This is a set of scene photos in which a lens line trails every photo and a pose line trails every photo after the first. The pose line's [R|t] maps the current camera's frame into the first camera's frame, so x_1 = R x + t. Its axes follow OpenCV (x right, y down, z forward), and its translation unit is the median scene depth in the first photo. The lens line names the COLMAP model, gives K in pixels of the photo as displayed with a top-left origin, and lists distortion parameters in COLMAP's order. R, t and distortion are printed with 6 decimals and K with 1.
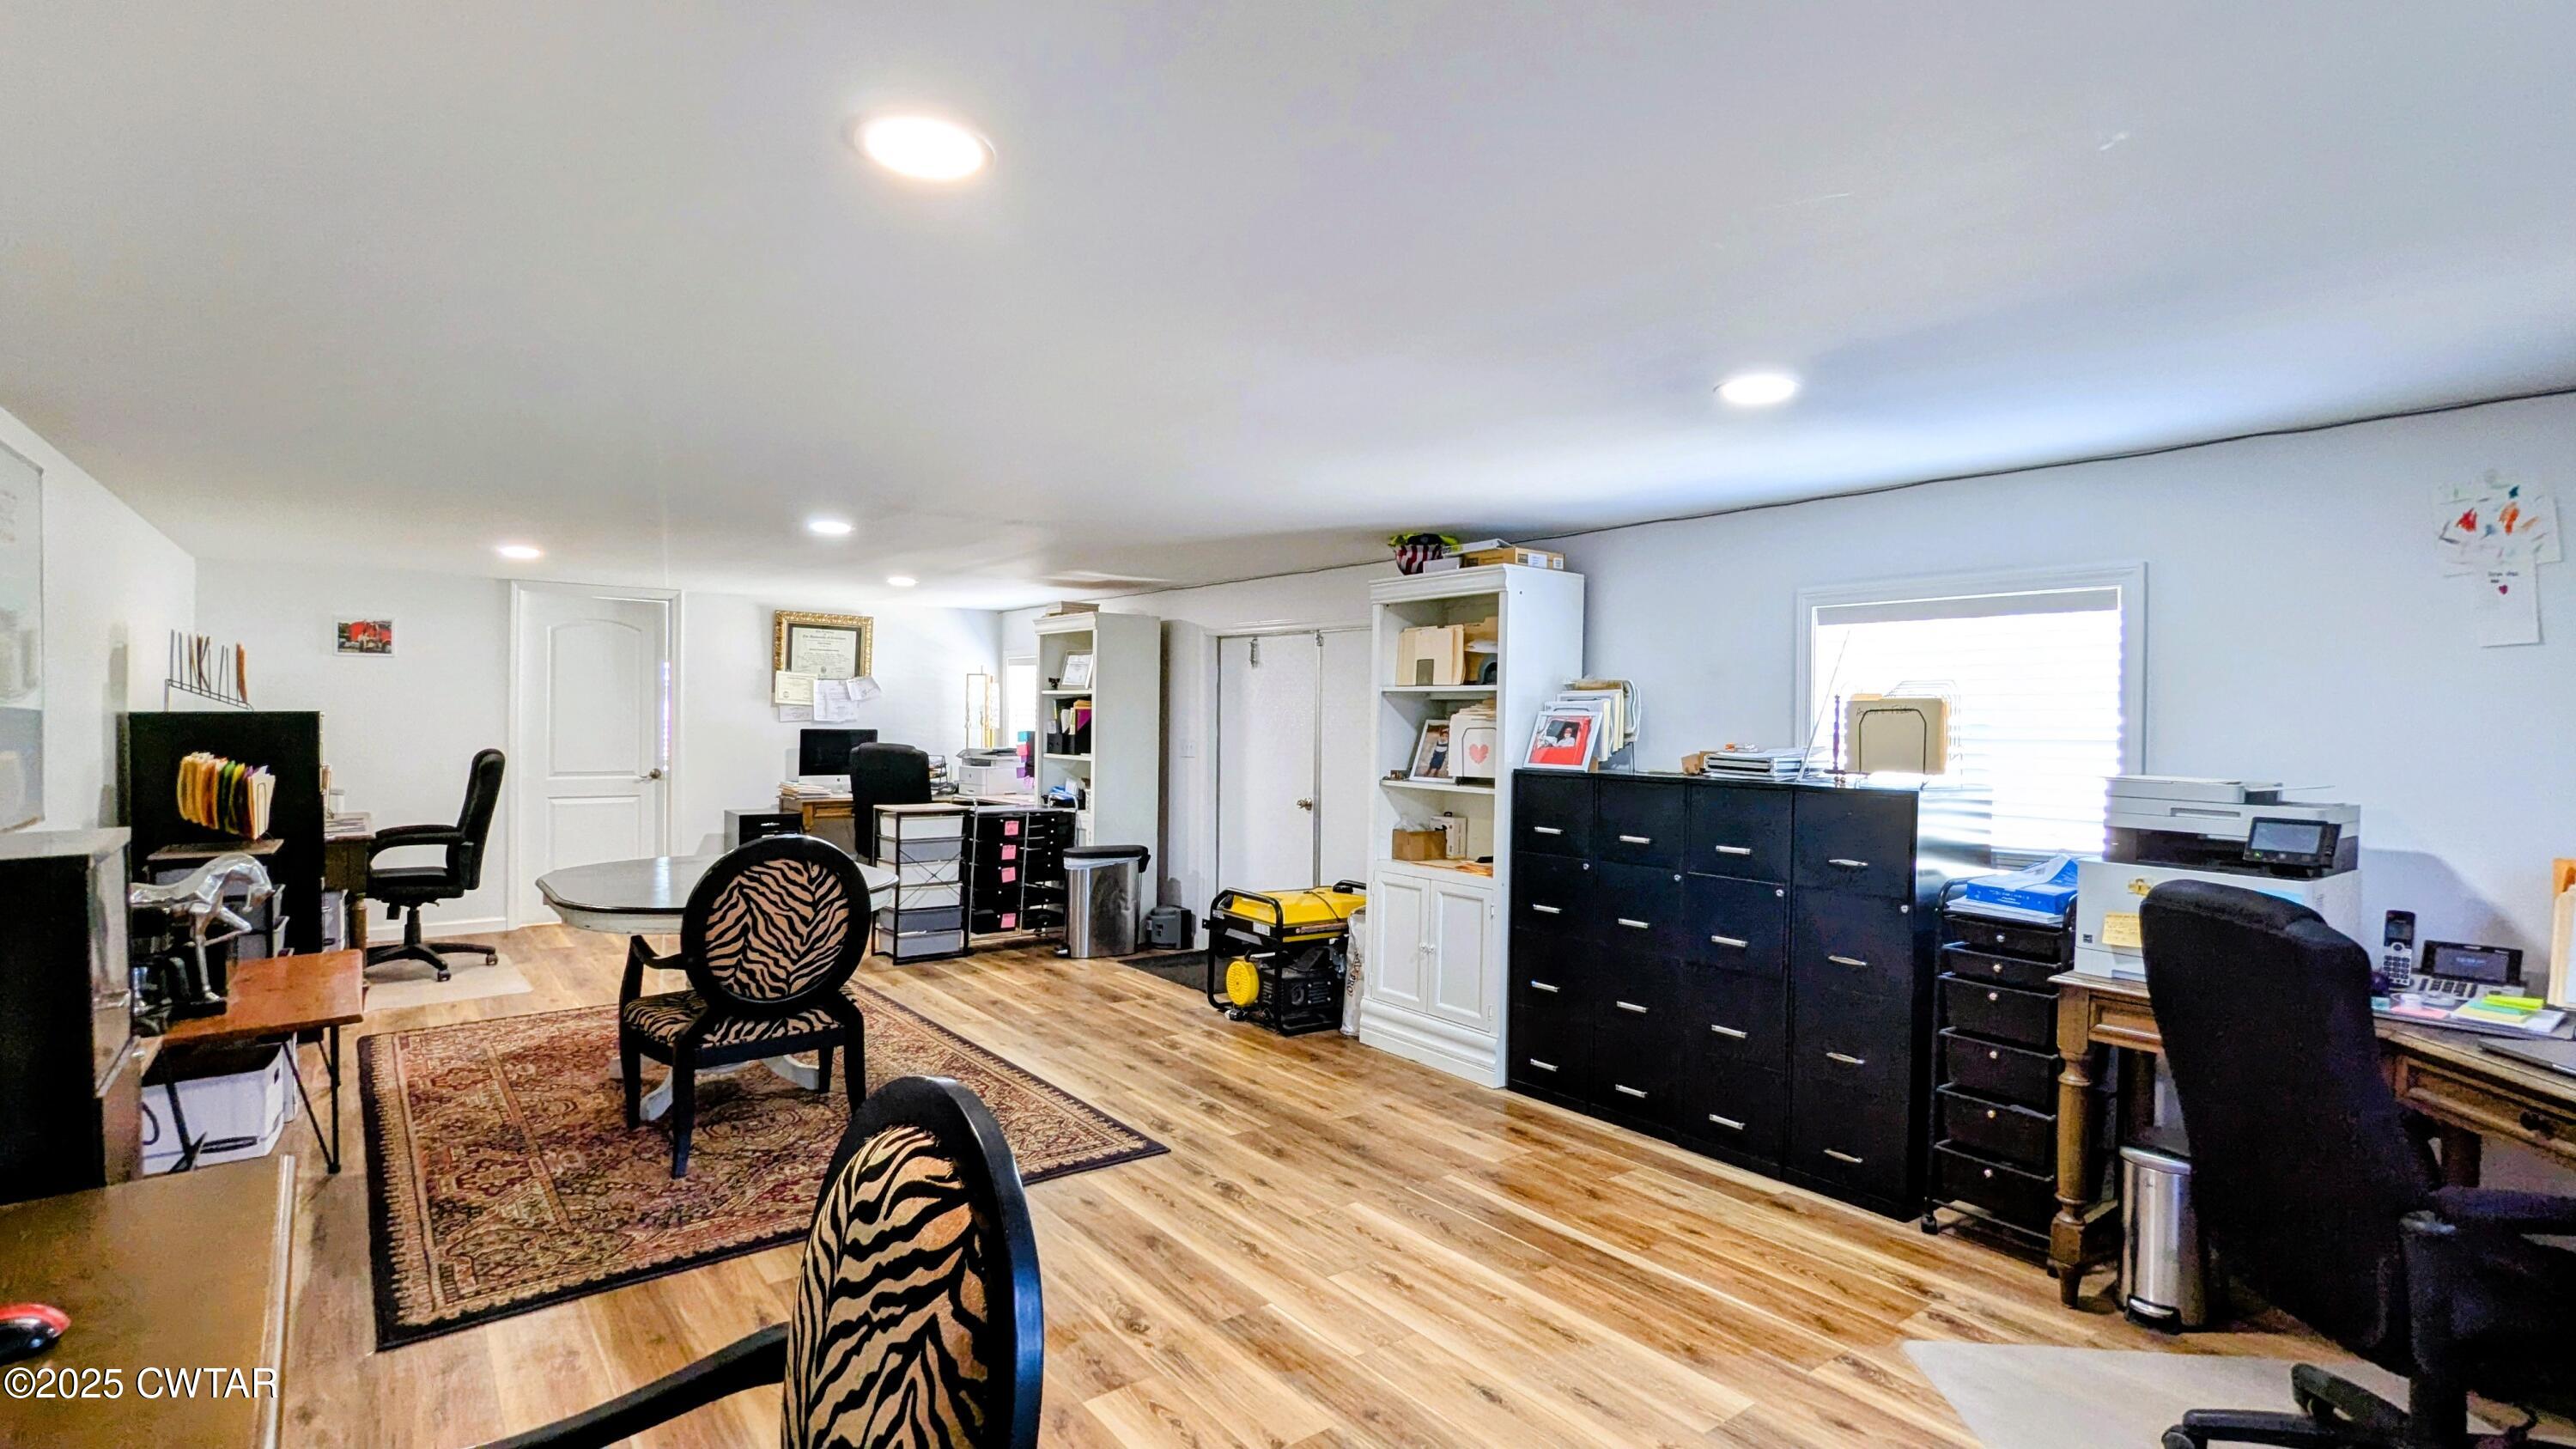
lens RADIAL K [[1229.8, 0, 1285.1], [0, 1229.8, 734.3], [0, 0, 1]] dist [0.014367, -0.000196]
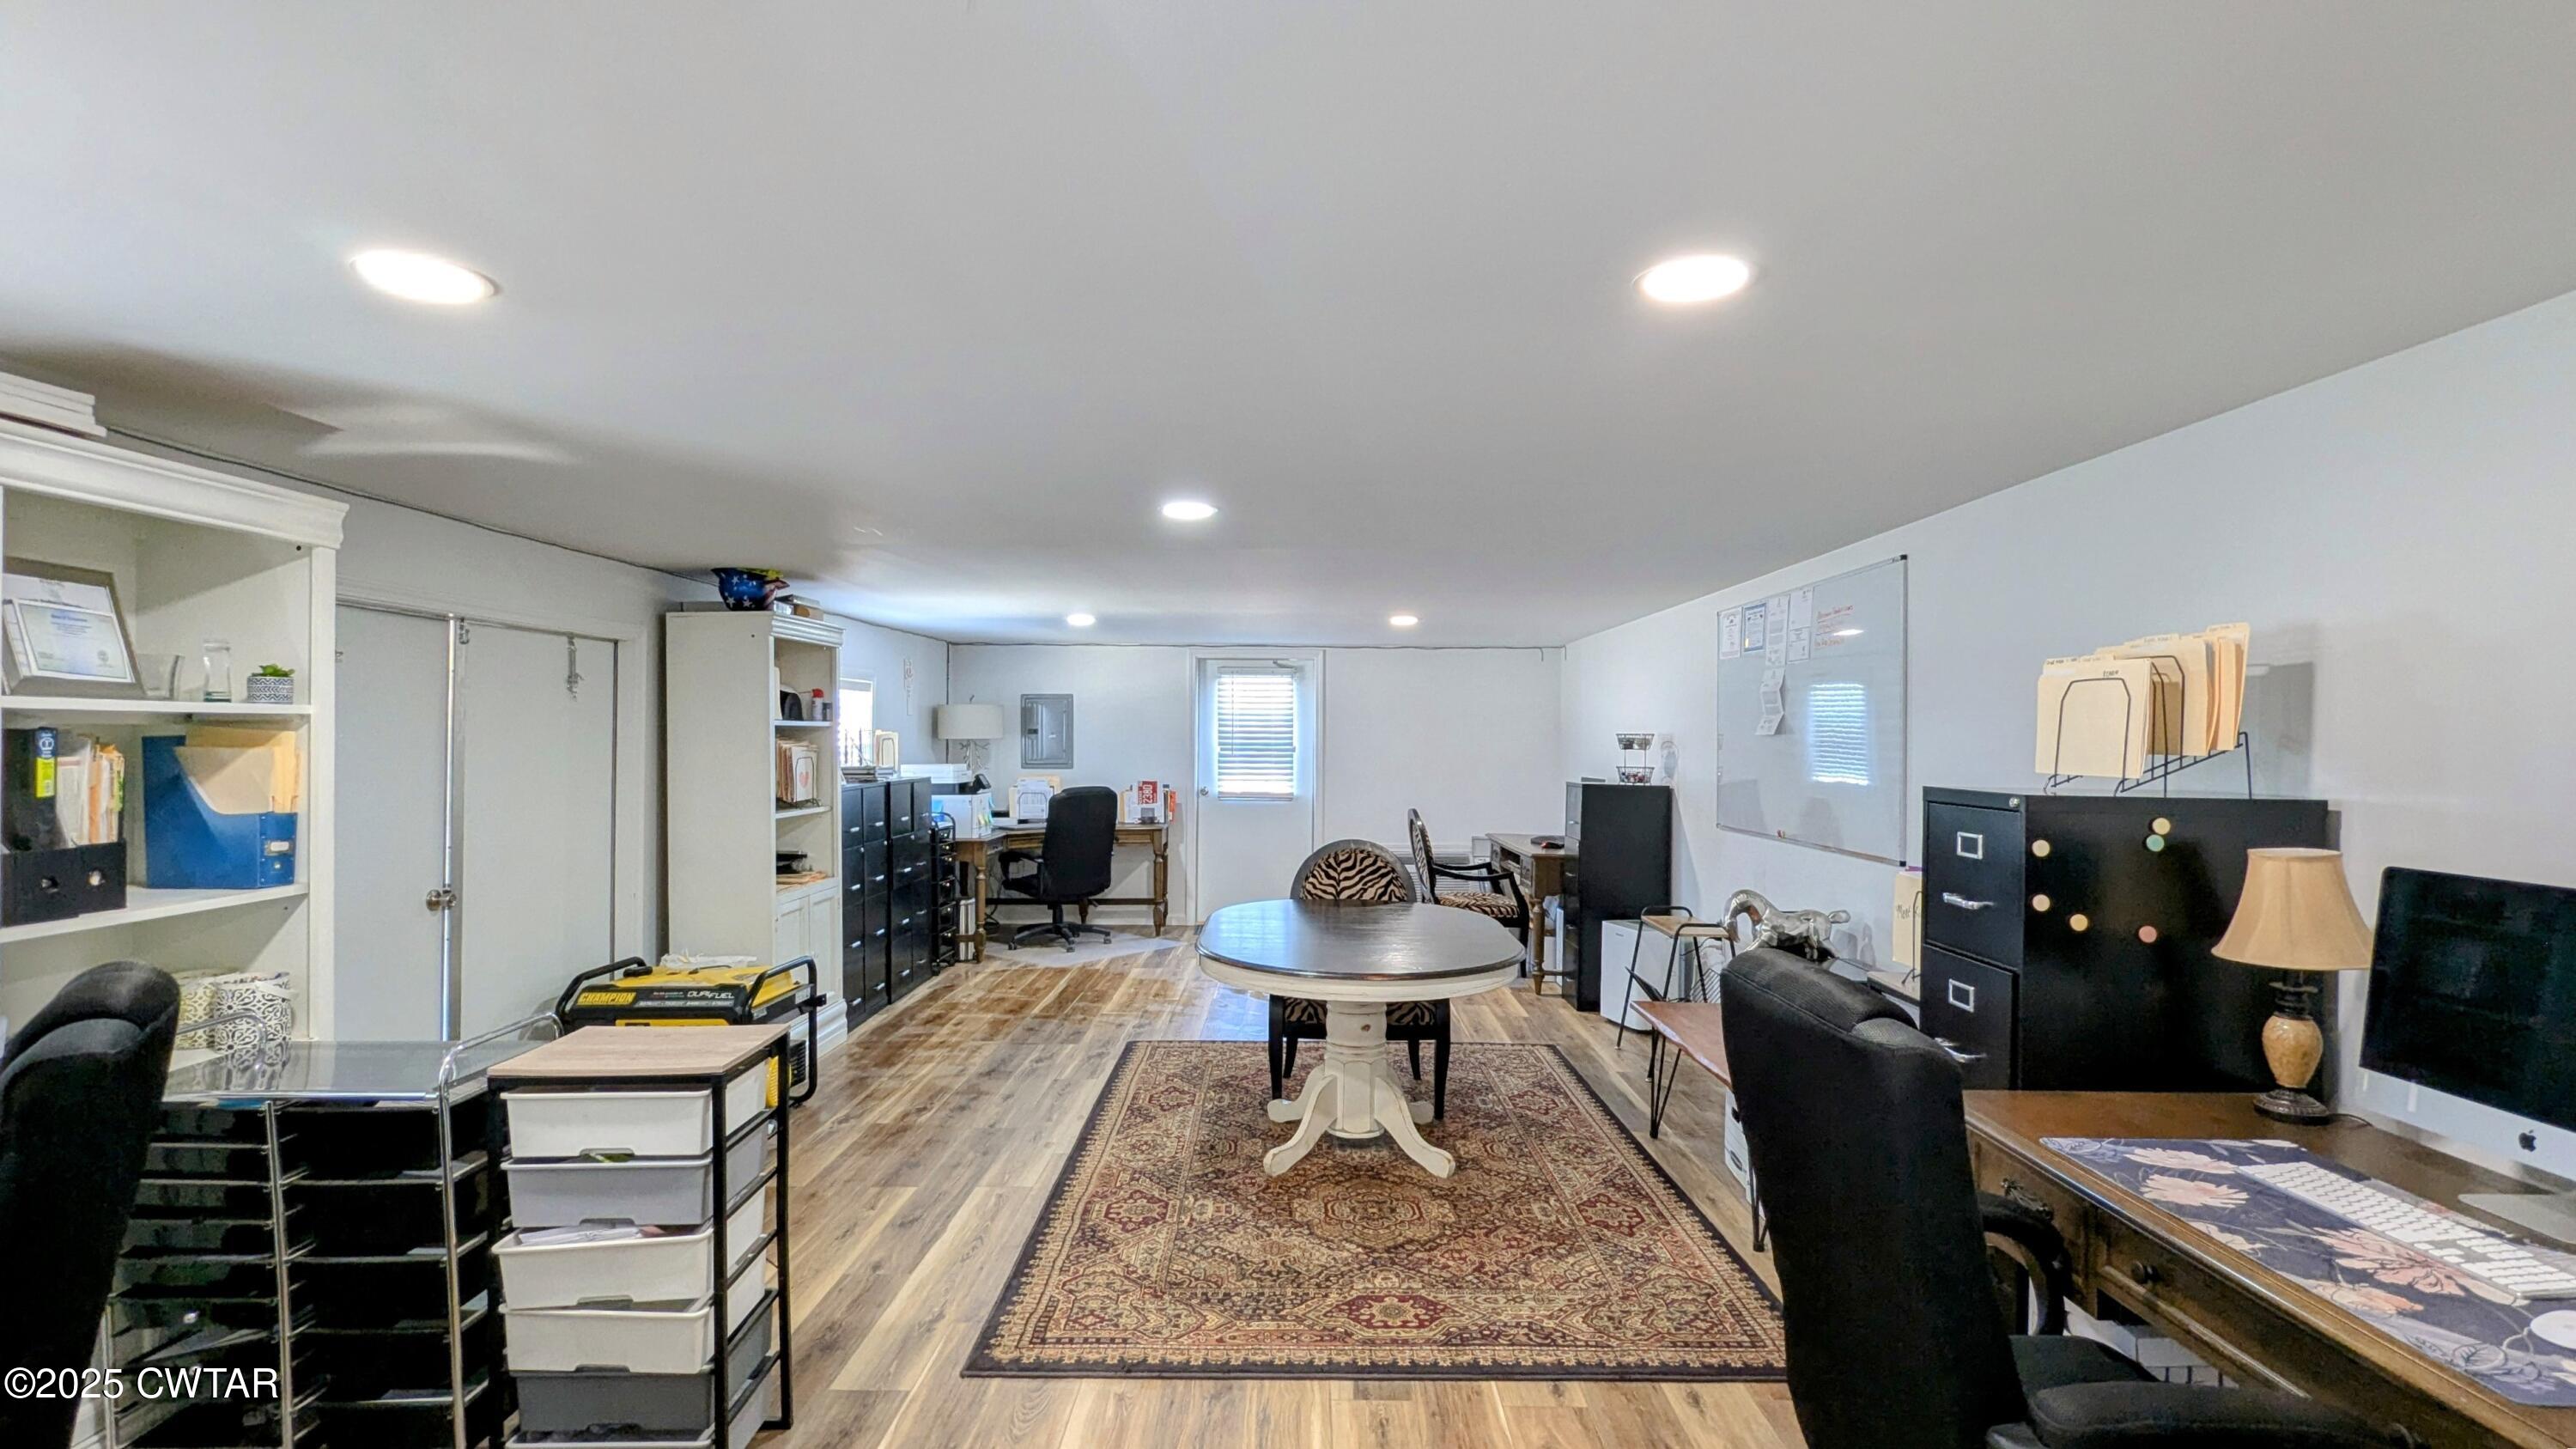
lens RADIAL K [[1229.8, 0, 1280.2], [0, 1229.8, 739.2], [0, 0, 1]] dist [0.014367, -0.000196]
pose [[-0.789036, -0.016484, 0.614125, -1.054552], [-0.002167, 0.999708, 0.024049, -0.059234], [-0.614343, 0.017645, -0.788842, 1.890602]]
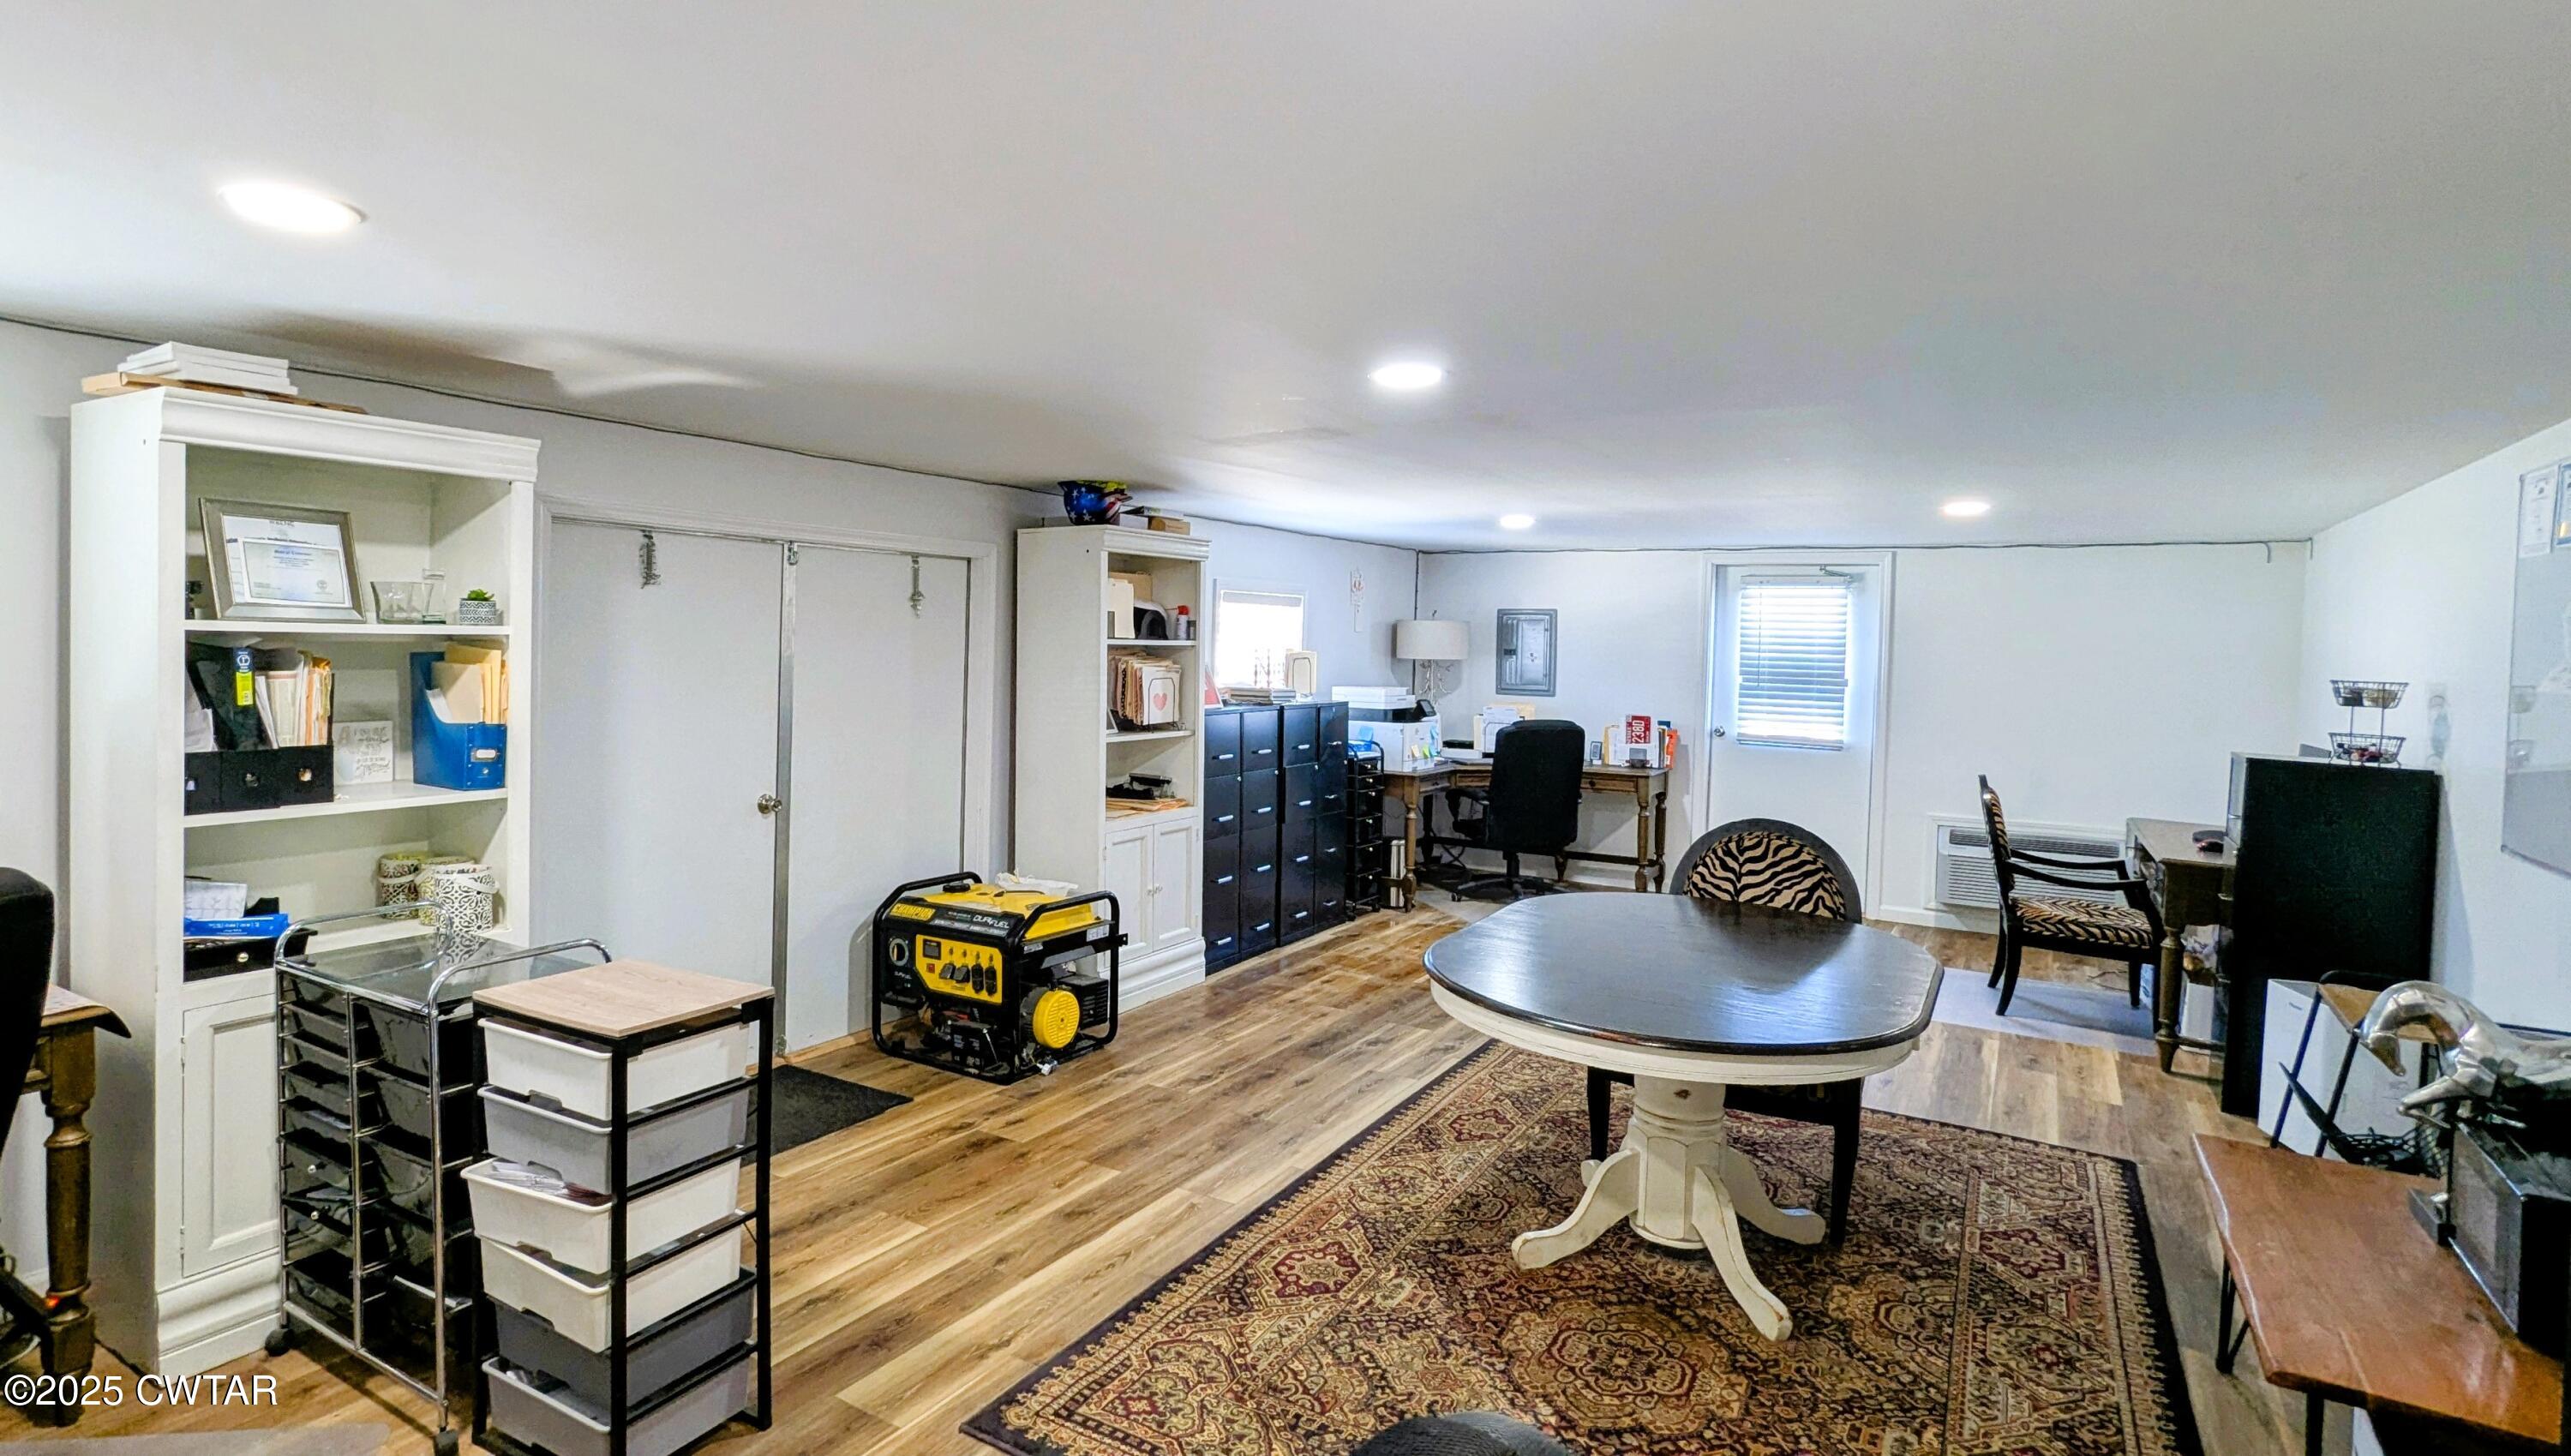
lens RADIAL K [[1310.8, 0, 1183.1], [0, 1310.8, 681.2], [0, 0, 1]] dist [0.004647, -0.000367]
pose [[-0.342152, -0.051253, 0.938246, -1.093323], [-0.011272, 0.998663, 0.050443, -0.071217], [-0.939577, 0.006683, -0.342272, 1.591226]]
